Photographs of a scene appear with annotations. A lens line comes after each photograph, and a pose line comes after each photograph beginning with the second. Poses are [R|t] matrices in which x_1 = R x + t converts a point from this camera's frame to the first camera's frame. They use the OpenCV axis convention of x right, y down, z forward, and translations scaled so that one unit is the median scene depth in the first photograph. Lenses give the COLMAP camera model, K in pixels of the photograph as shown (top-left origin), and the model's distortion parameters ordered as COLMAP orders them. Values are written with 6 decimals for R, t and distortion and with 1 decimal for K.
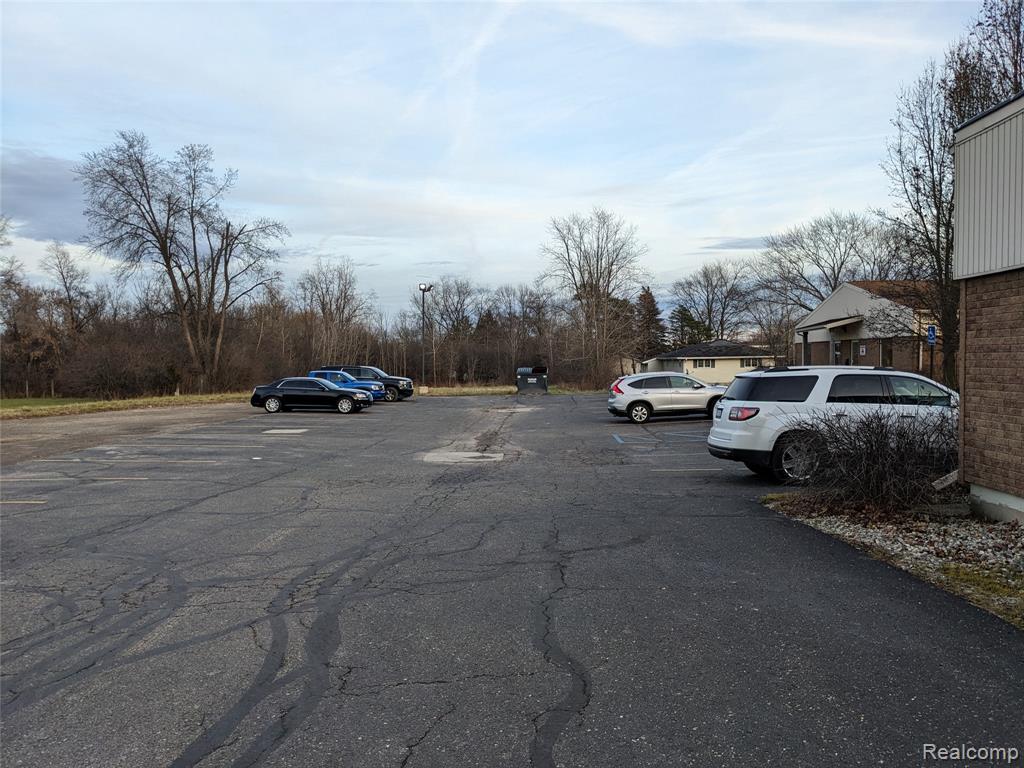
lens RADIAL K [[804.3, 0, 509.7], [0, 804.3, 385.3], [0, 0, 1]] dist [0.053888, -0.021087]
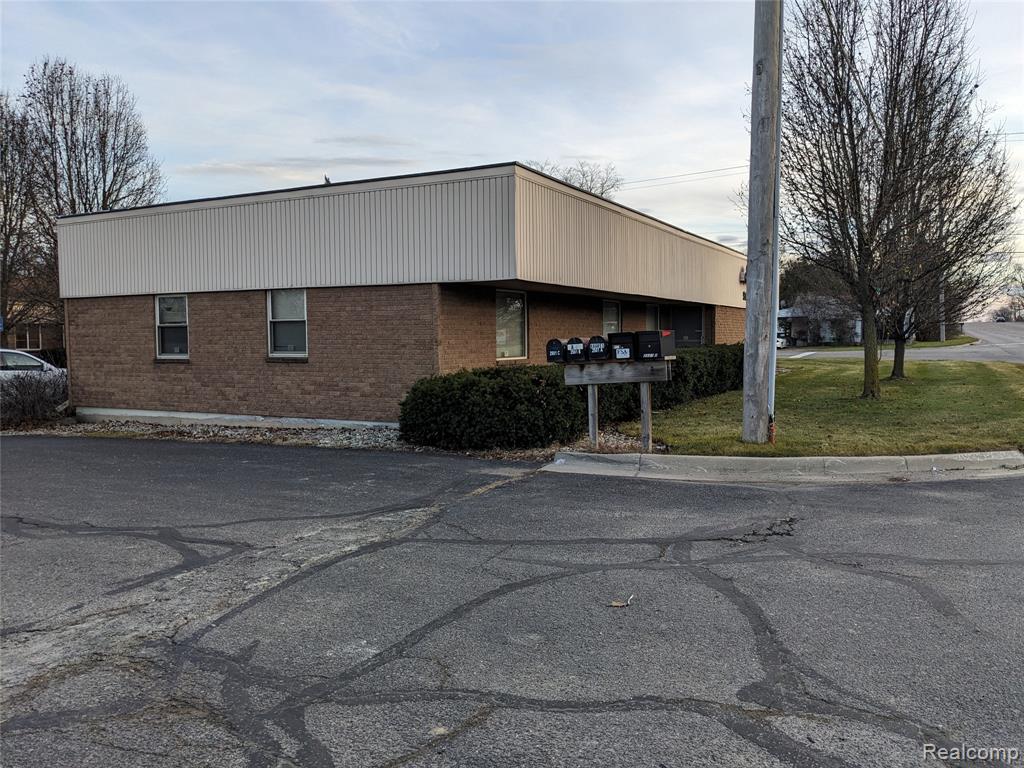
lens RADIAL K [[804.3, 0, 515.3], [0, 804.3, 385.4], [0, 0, 1]] dist [0.053888, -0.021087]
pose [[0.454989, -0.041783, 0.889516, -0.217601], [0.025839, 0.999097, 0.033714, 0.011371], [-0.890122, 0.007645, 0.455658, -0.257161]]
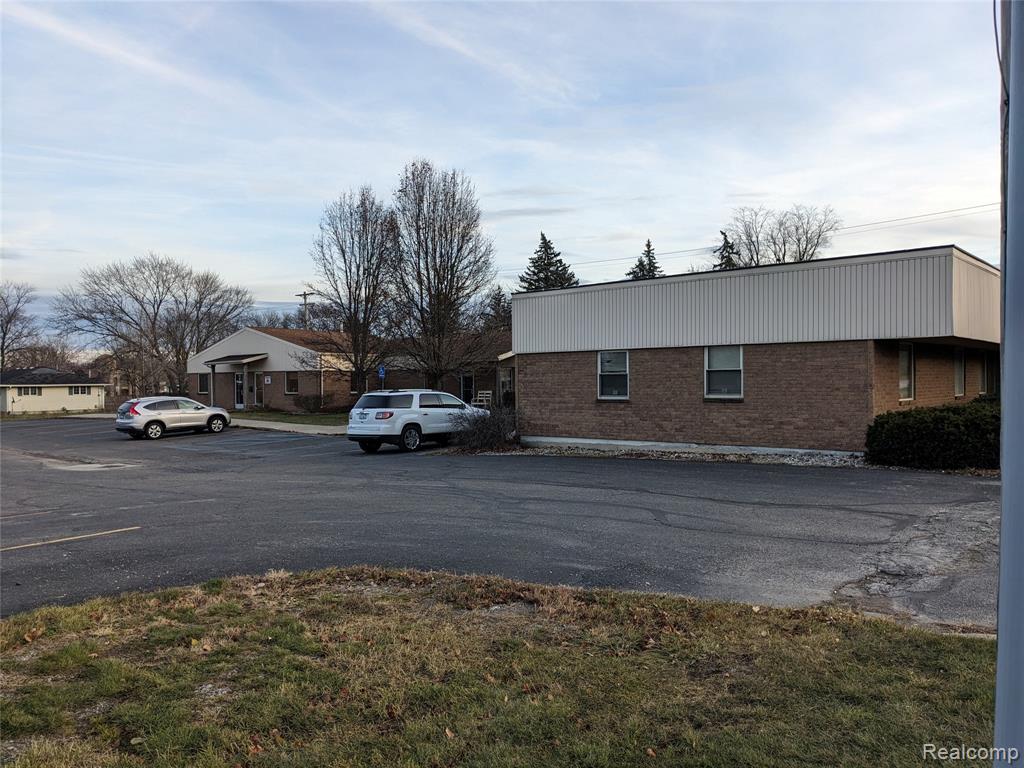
lens RADIAL K [[804.3, 0, 505.1], [0, 804.3, 392.0], [0, 0, 1]] dist [0.053888, -0.021087]
pose [[0.626532, -0.001056, 0.779395, -0.456554], [0.022583, 0.999604, -0.016799, 0.009088], [-0.779069, 0.028126, 0.626307, -0.167632]]
